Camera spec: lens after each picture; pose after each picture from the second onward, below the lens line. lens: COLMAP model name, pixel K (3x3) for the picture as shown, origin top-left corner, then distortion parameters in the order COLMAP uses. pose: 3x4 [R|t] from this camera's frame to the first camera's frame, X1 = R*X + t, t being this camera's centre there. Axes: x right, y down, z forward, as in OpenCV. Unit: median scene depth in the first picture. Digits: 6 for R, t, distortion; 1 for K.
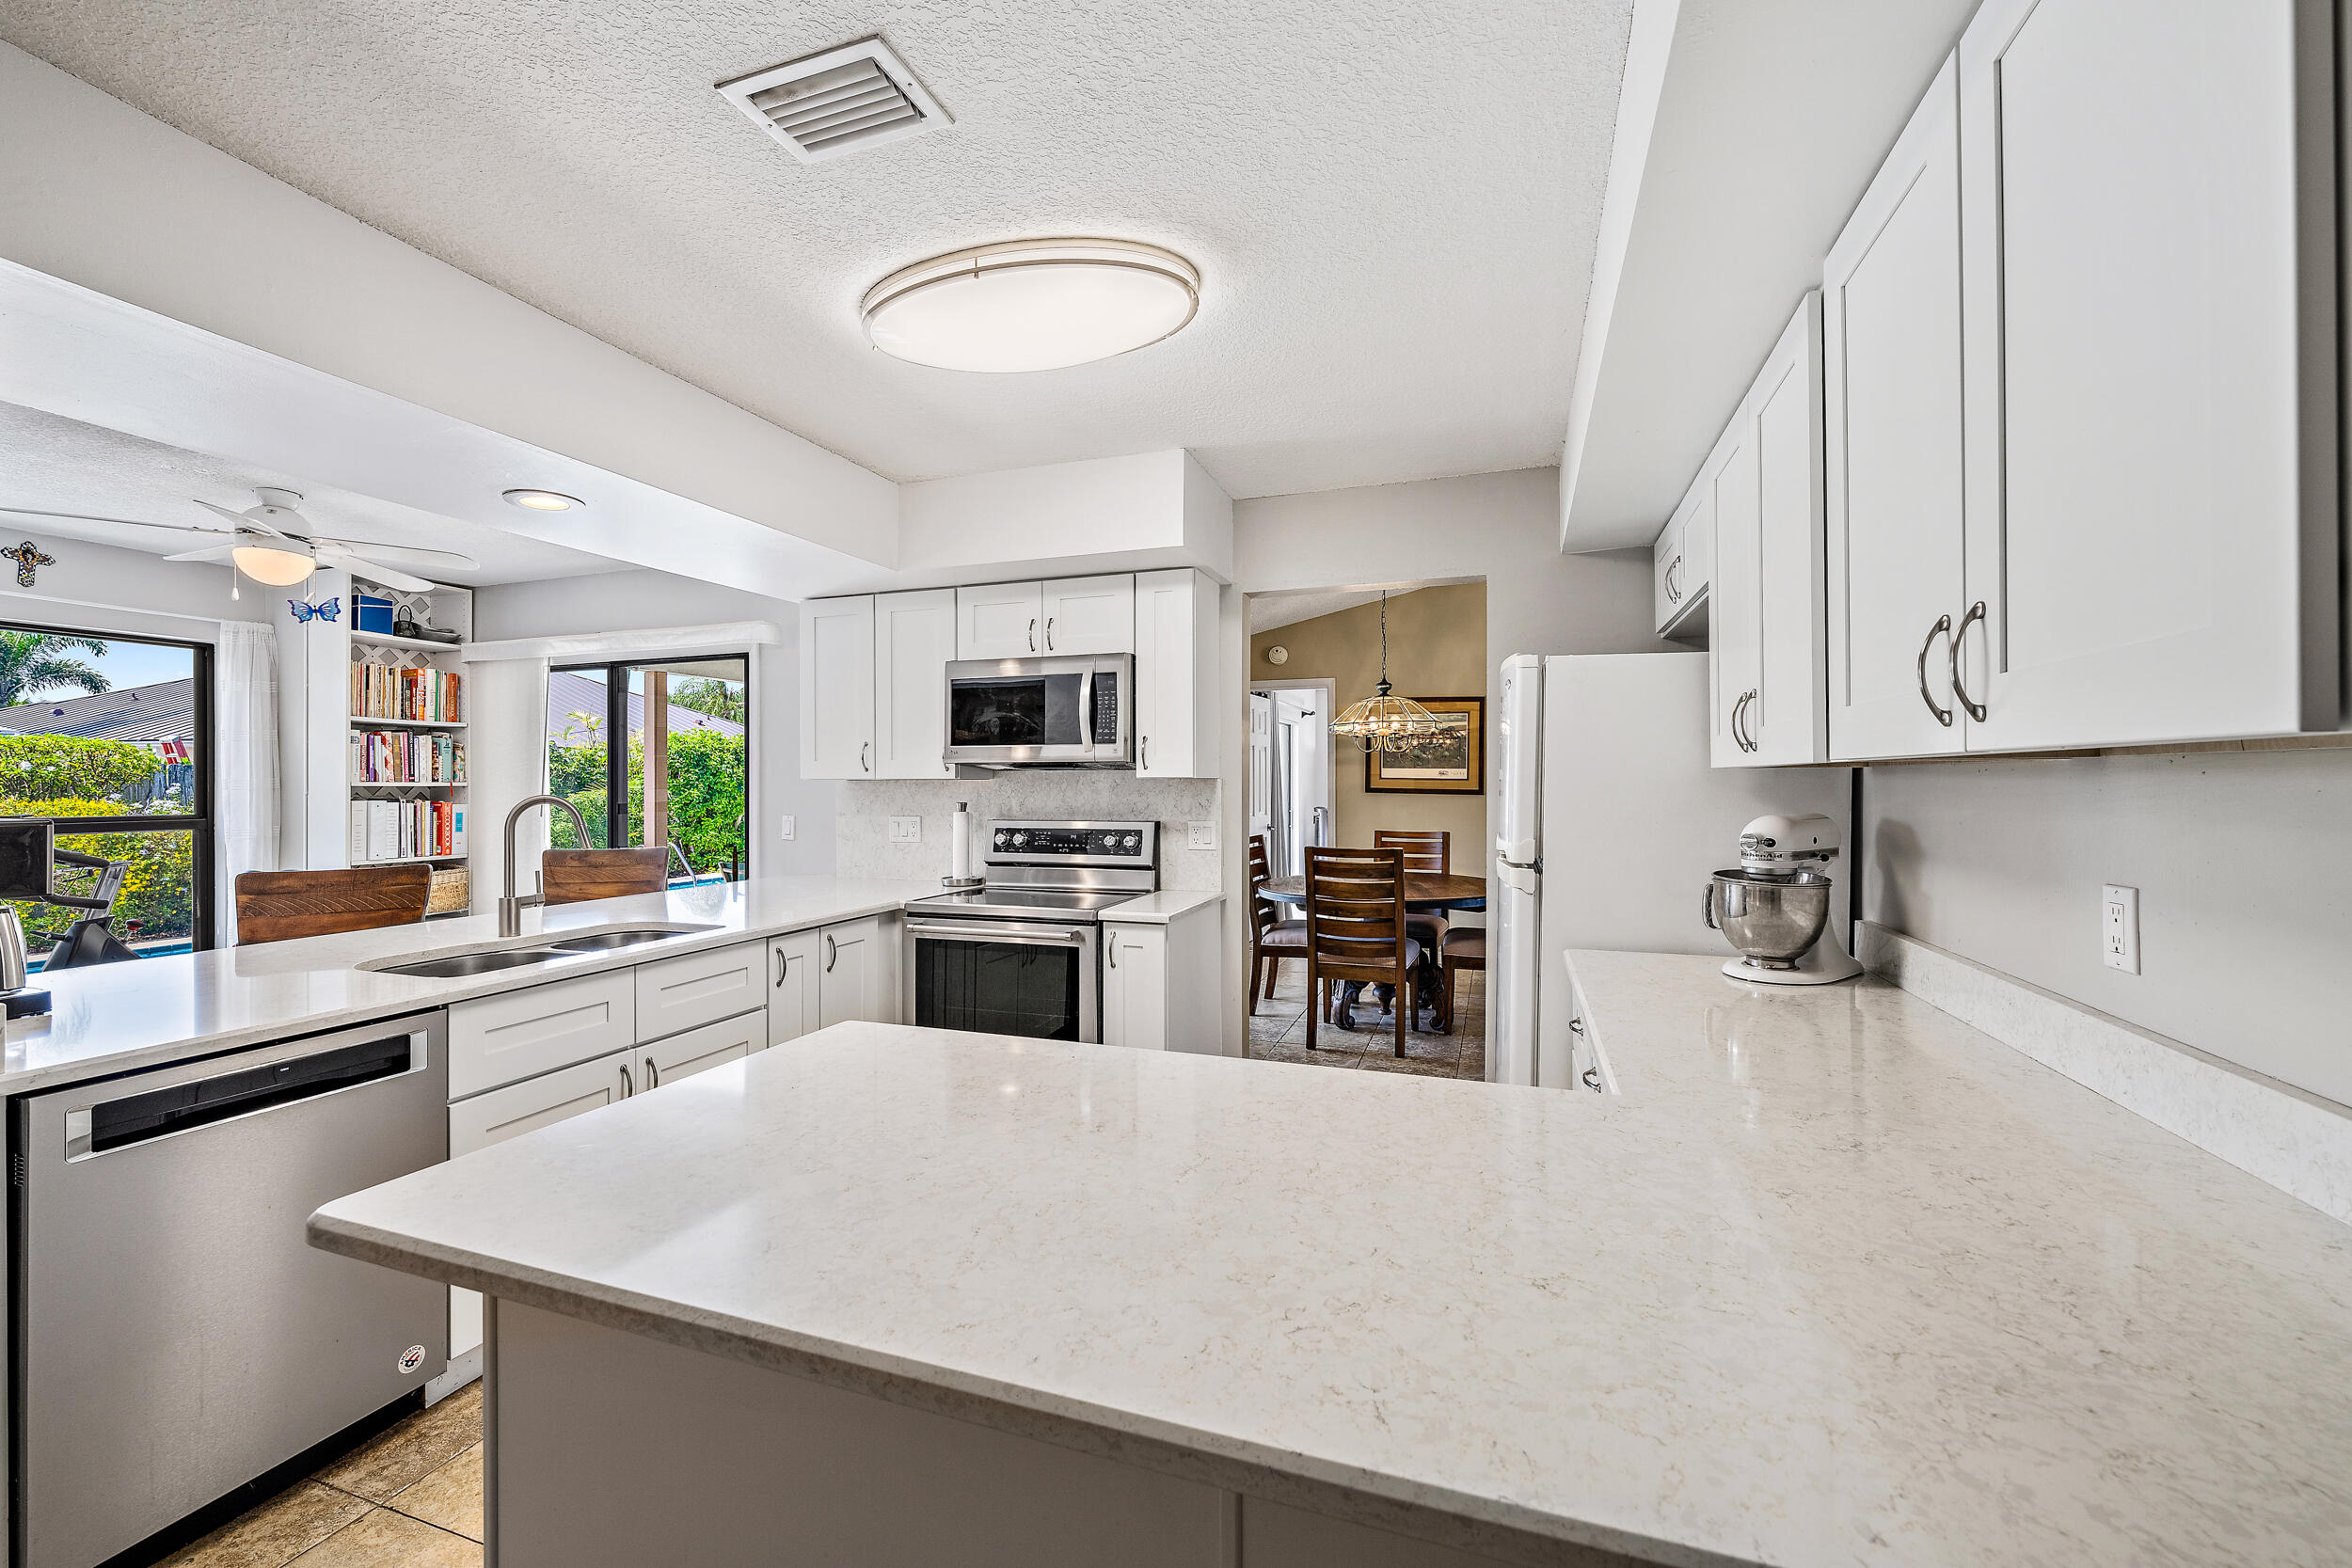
lens RADIAL K [[939.6, 0, 1176.0], [0, 939.6, 784.0], [0, 0, 1]] dist [-0.001644, -0.000388]
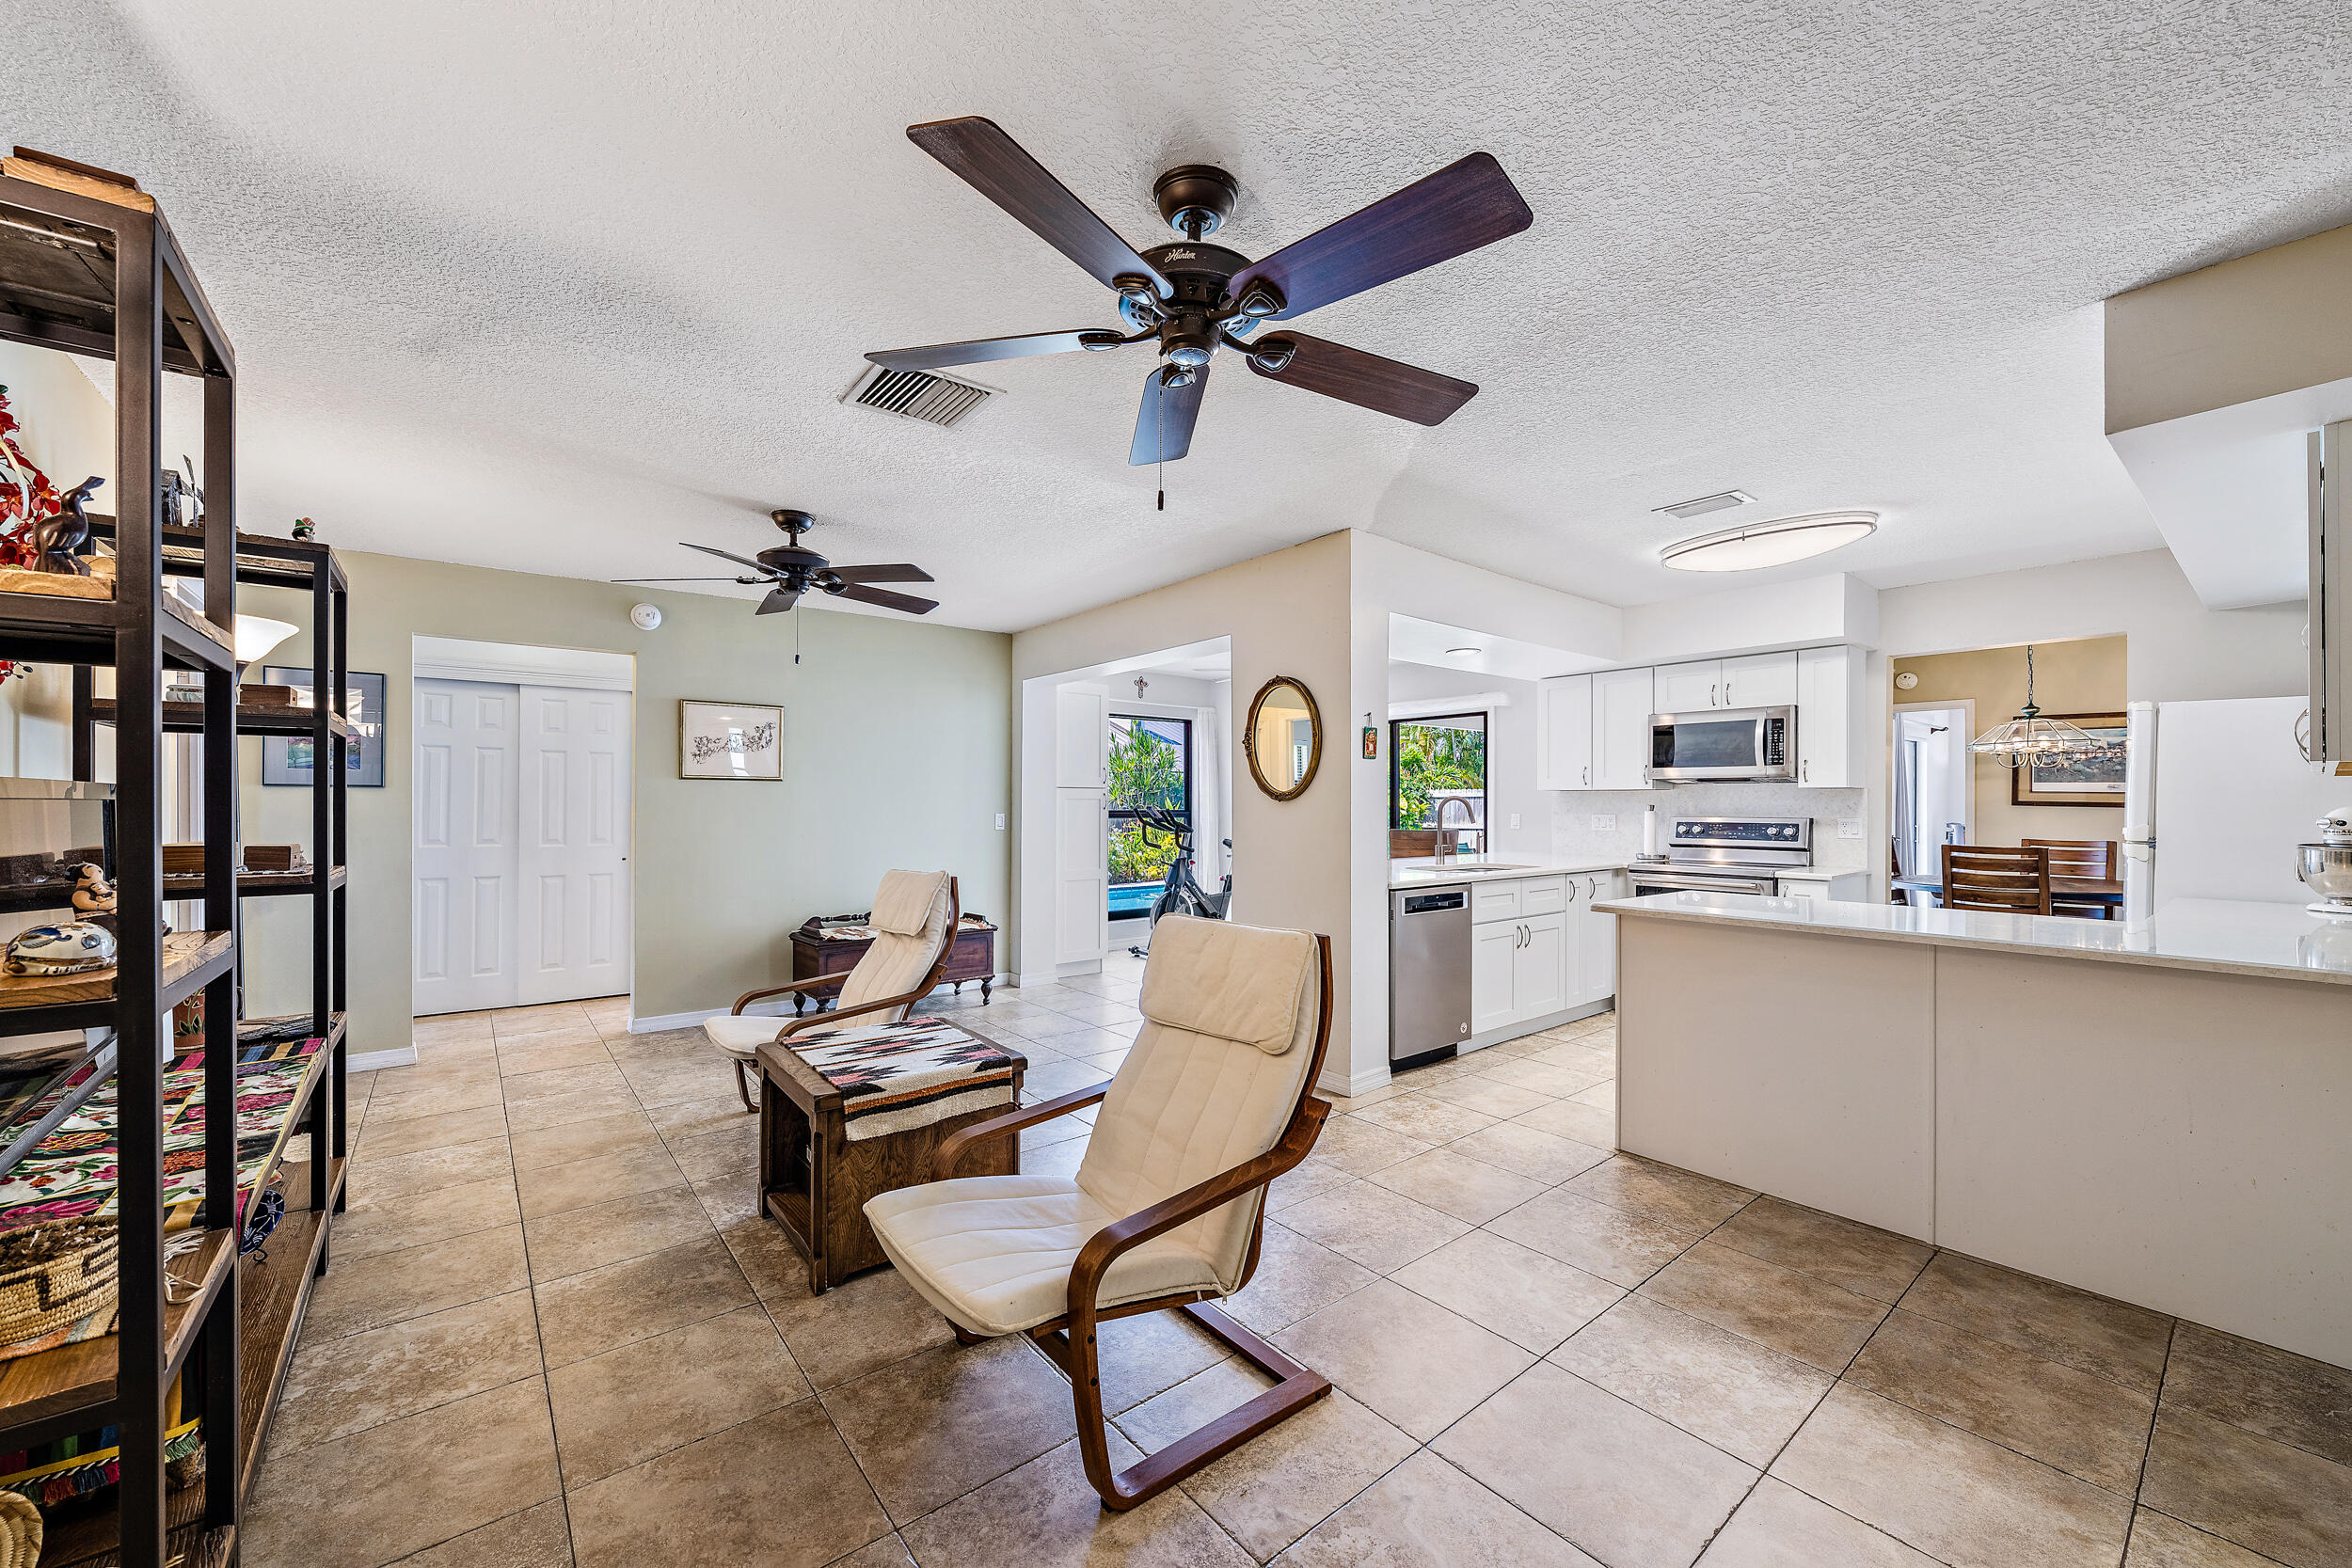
lens RADIAL K [[898.4, 0, 1168.9], [0, 898.4, 799.9], [0, 0, 1]] dist [-0.000689, -0.000182]
pose [[0.845003, 0.003538, -0.534750, -0.112520], [-0.005867, 0.999979, -0.002654, 0.020563], [0.534730, 0.005380, 0.845006, -0.675631]]
